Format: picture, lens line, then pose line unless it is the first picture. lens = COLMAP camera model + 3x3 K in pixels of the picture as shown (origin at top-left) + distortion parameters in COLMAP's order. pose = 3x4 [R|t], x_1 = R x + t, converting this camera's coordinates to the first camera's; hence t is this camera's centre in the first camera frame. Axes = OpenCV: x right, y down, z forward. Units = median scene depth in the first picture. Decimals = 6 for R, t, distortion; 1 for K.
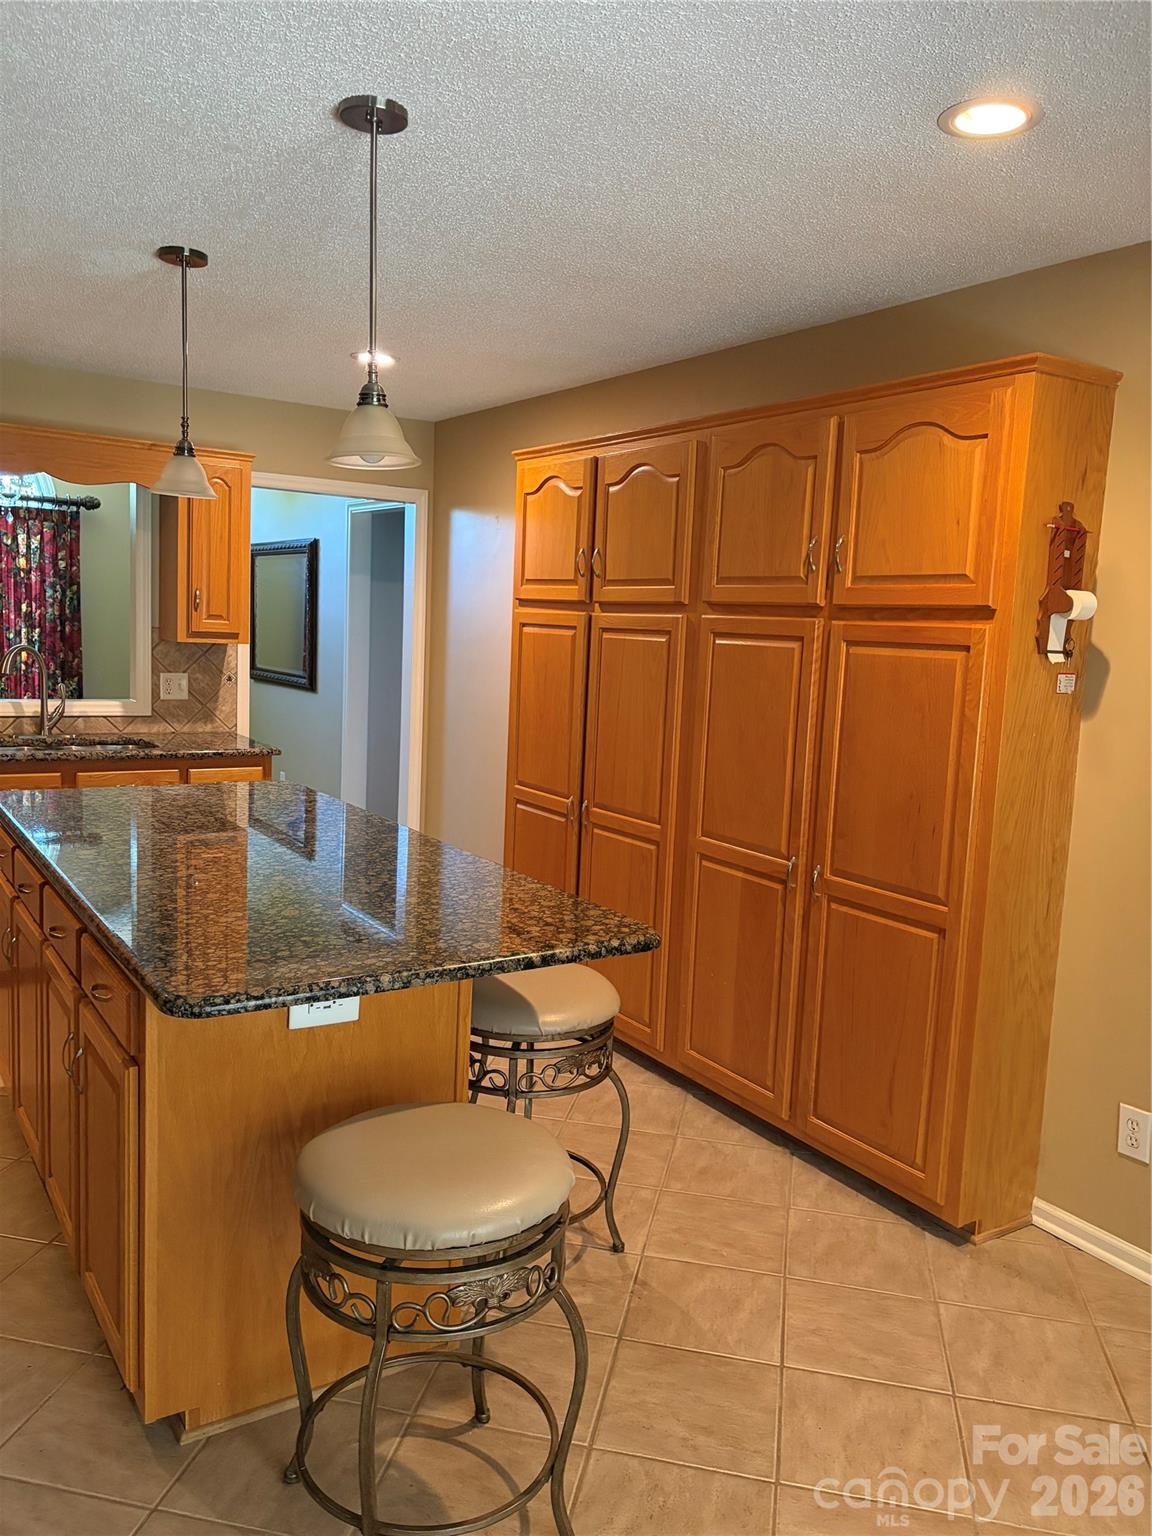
lens RADIAL K [[1164.1, 0, 571.5], [0, 1164.1, 770.0], [0, 0, 1]] dist [0.043232, -0.047991]
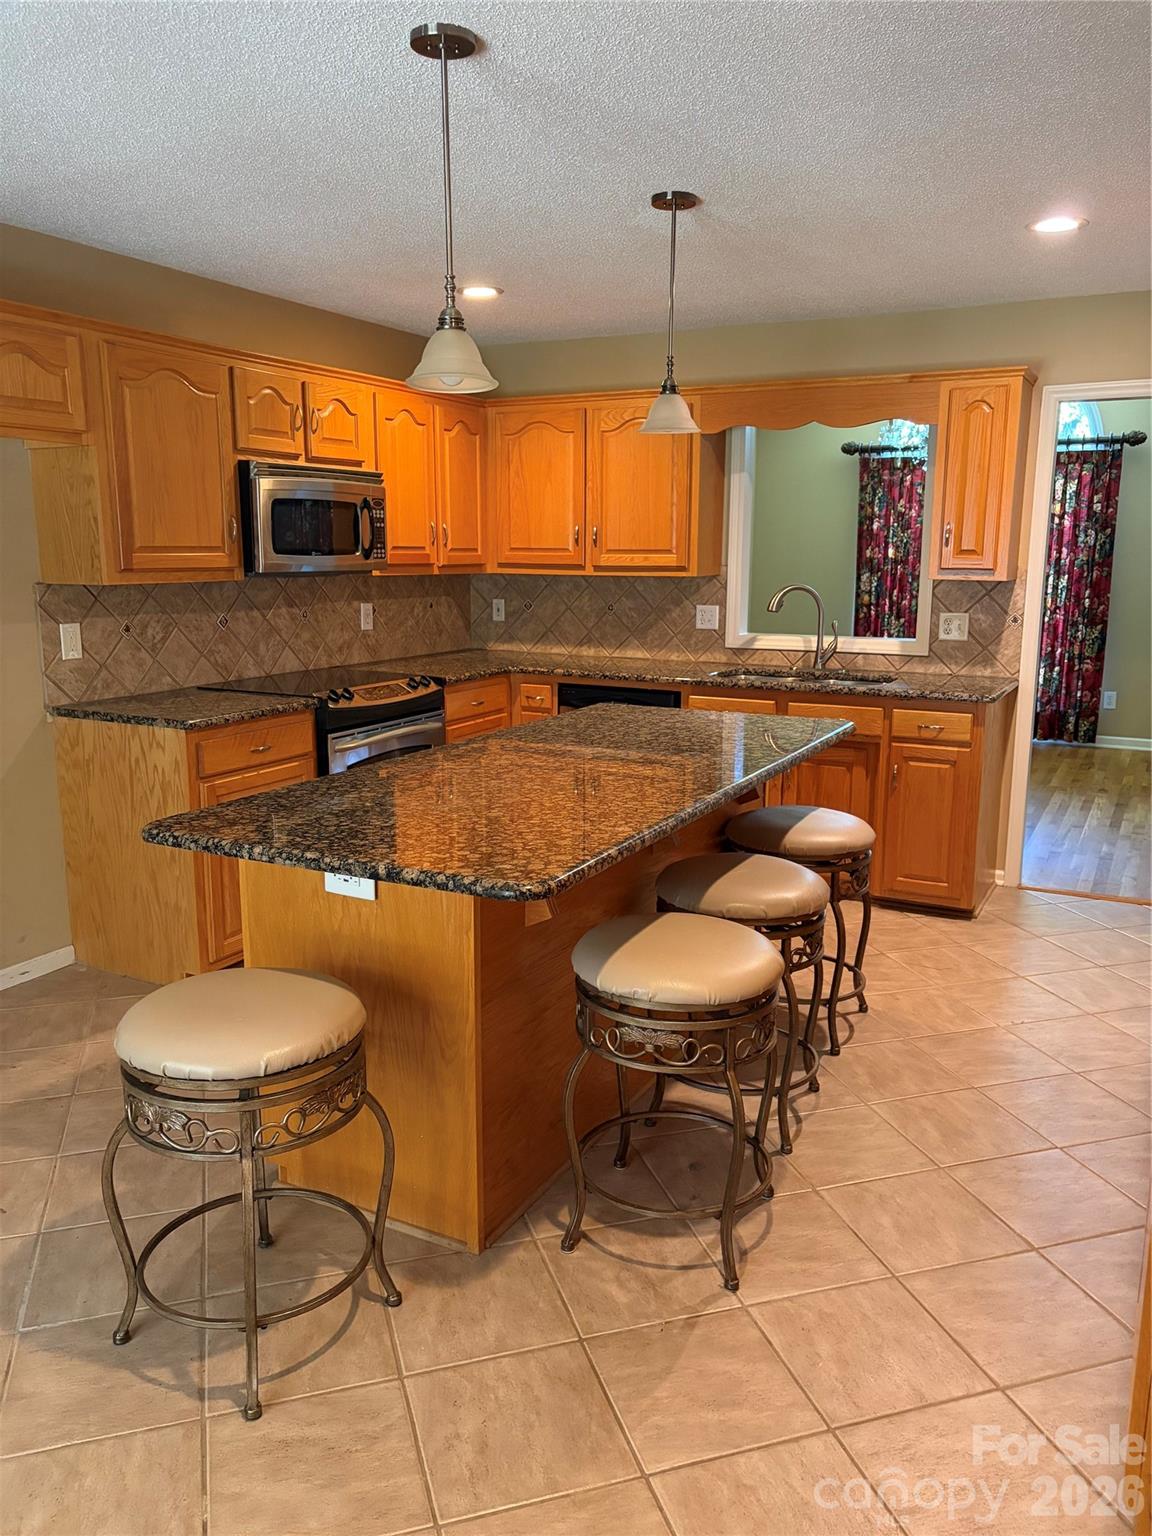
lens RADIAL K [[1164.1, 0, 574.2], [0, 1164.1, 771.3], [0, 0, 1]] dist [0.043232, -0.047991]
pose [[0.487599, 0.125425, -0.864012, 0.347869], [-0.093727, 0.991428, 0.091027, -0.011391], [0.868022, 0.036596, 0.495175, 0.248092]]
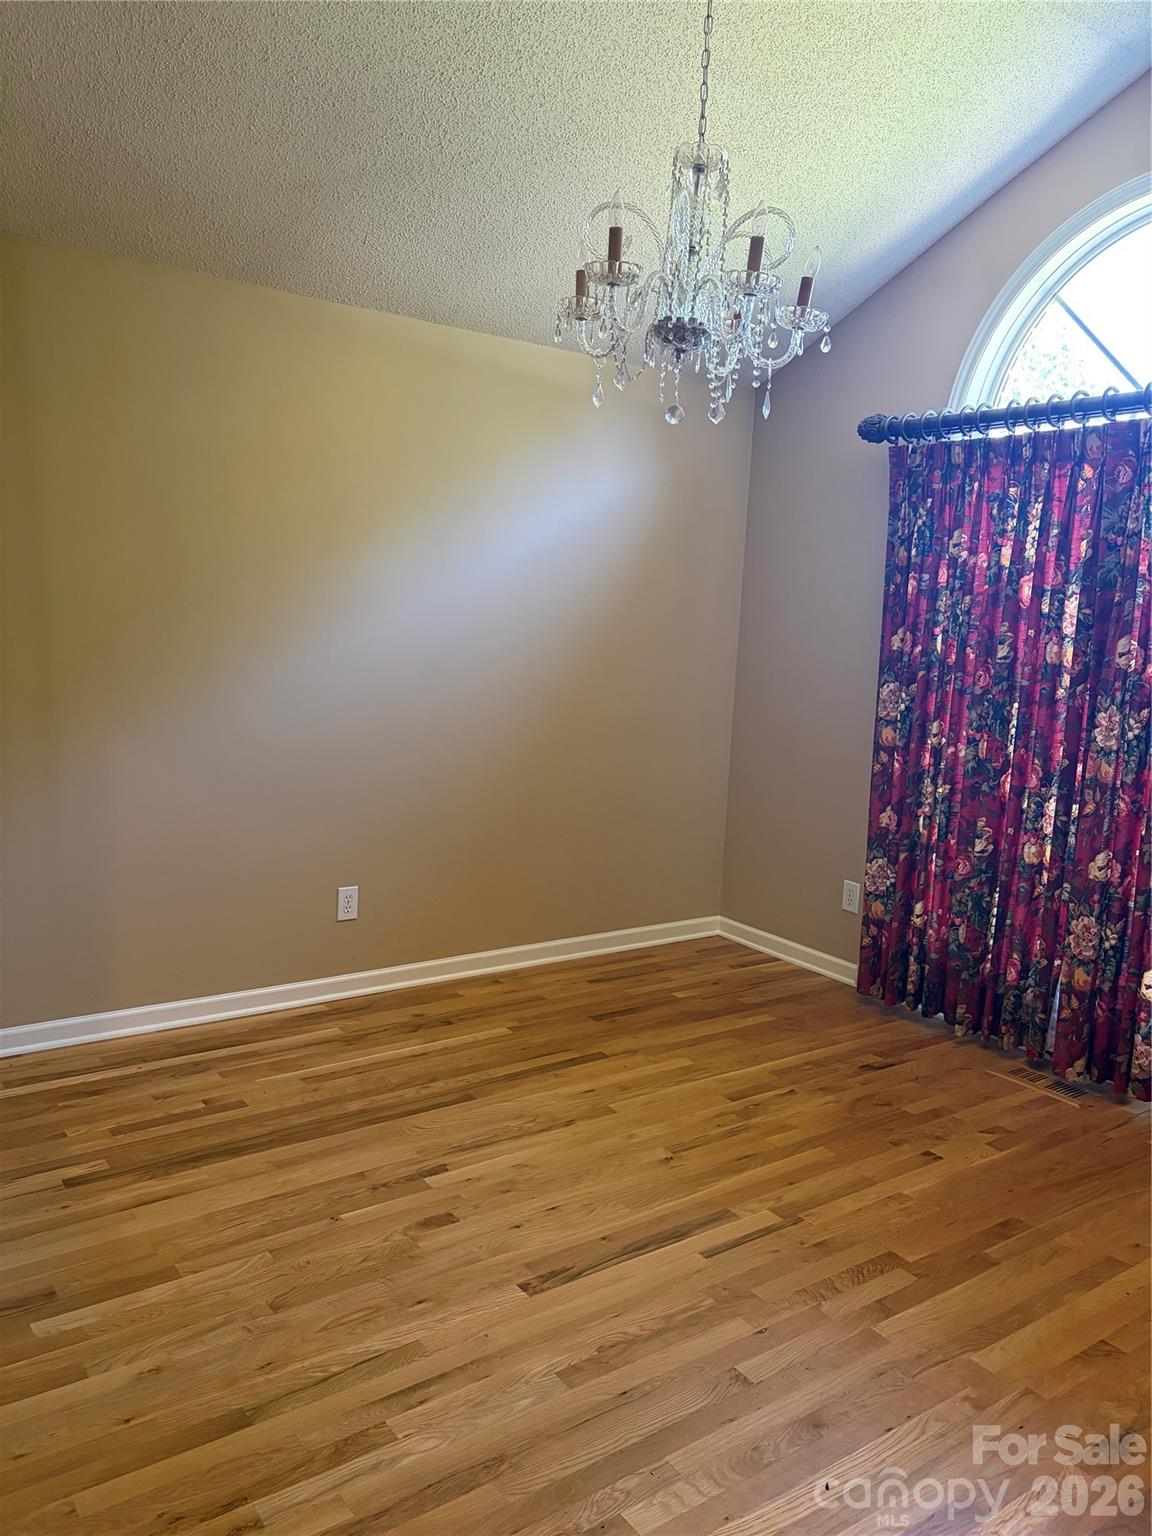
lens RADIAL K [[1164.1, 0, 566.6], [0, 1164.1, 766.3], [0, 0, 1]] dist [0.043232, -0.047991]
pose [[0.045047, 0.091901, -0.994749, -0.138877], [-0.172058, 0.981593, 0.082894, -0.153674], [0.984056, 0.167420, 0.060030, 1.182263]]
